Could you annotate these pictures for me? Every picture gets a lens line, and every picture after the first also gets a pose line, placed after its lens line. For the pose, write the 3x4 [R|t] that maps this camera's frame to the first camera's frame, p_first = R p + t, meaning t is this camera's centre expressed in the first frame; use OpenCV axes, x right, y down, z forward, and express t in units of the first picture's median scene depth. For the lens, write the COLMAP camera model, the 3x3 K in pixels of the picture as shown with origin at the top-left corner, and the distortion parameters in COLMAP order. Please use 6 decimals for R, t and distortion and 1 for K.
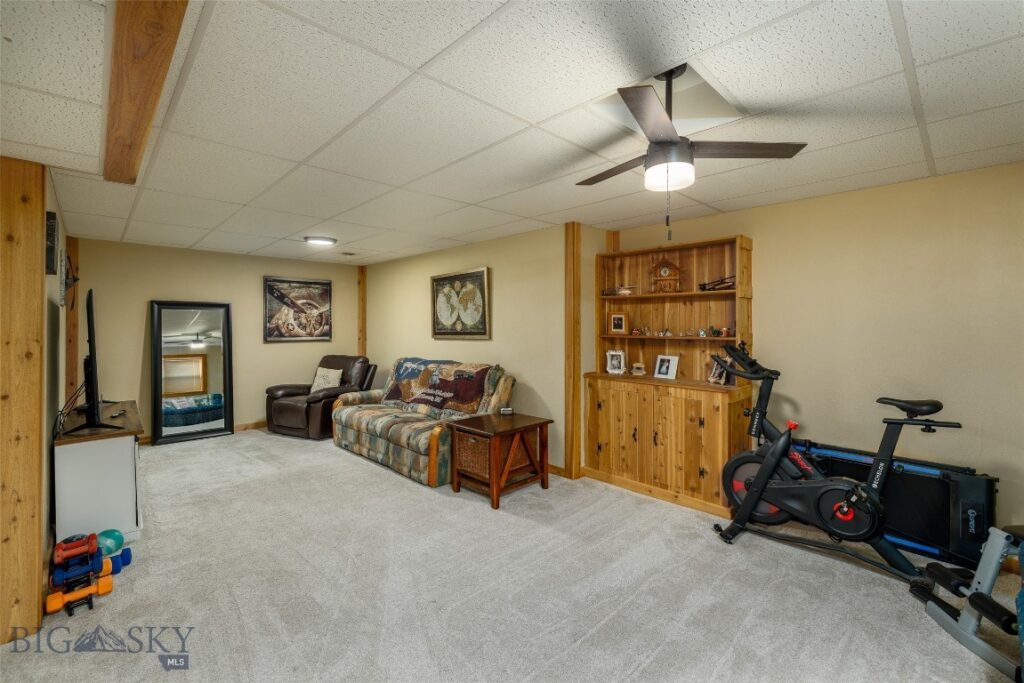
lens RADIAL K [[438.1, 0, 516.6], [0, 438.1, 324.8], [0, 0, 1]] dist [-0.000047, 0.001533]
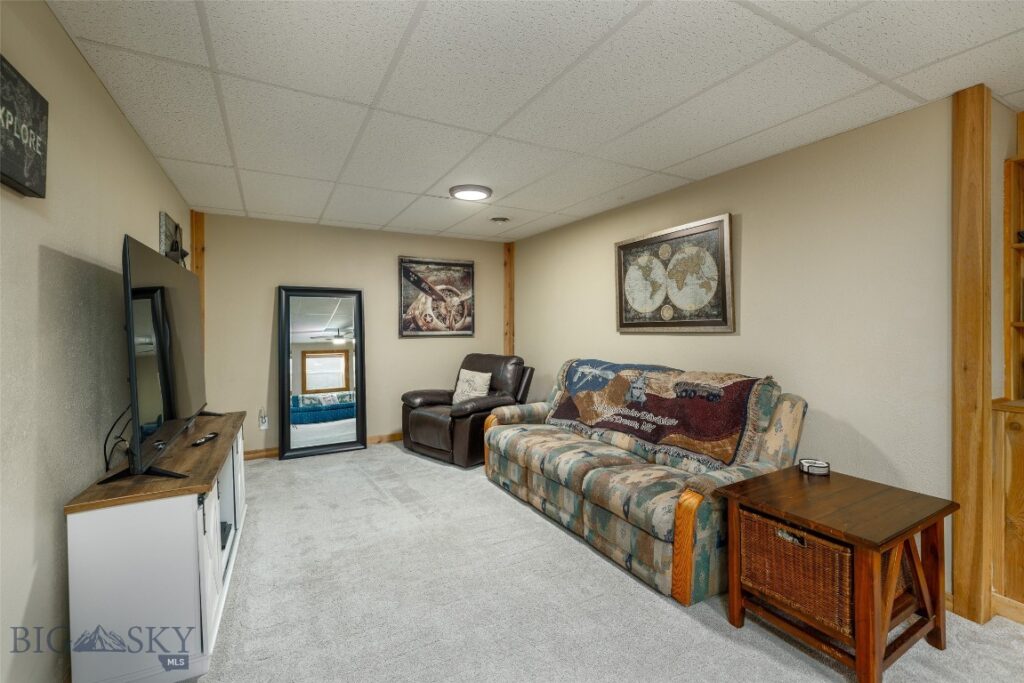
lens RADIAL K [[438.1, 0, 510.7], [0, 438.1, 324.4], [0, 0, 1]] dist [-0.000047, 0.001533]
pose [[0.963371, -0.002989, -0.268154, -0.214426], [0.003062, 0.999995, -0.000145, 0.023094], [0.268154, -0.000682, 0.963376, 0.366574]]
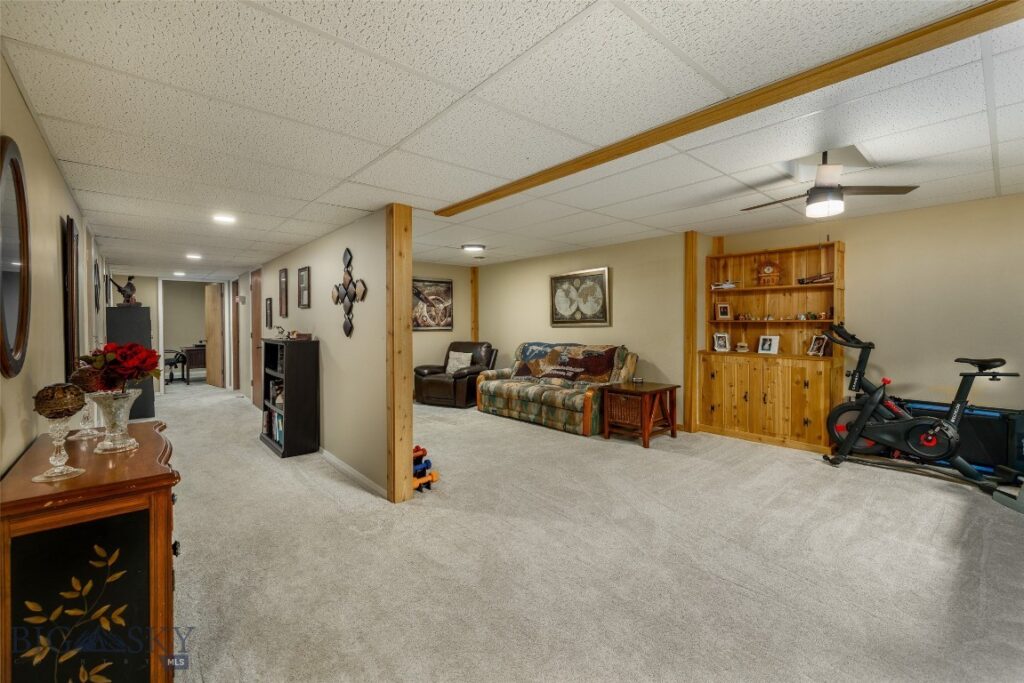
lens RADIAL K [[438.1, 0, 512.6], [0, 438.1, 332.7], [0, 0, 1]] dist [-0.000047, 0.001533]
pose [[0.998611, -0.004761, -0.052480, -0.295926], [0.005957, 0.999726, 0.022653, 0.025504], [0.052358, -0.022935, 0.998365, -0.270755]]
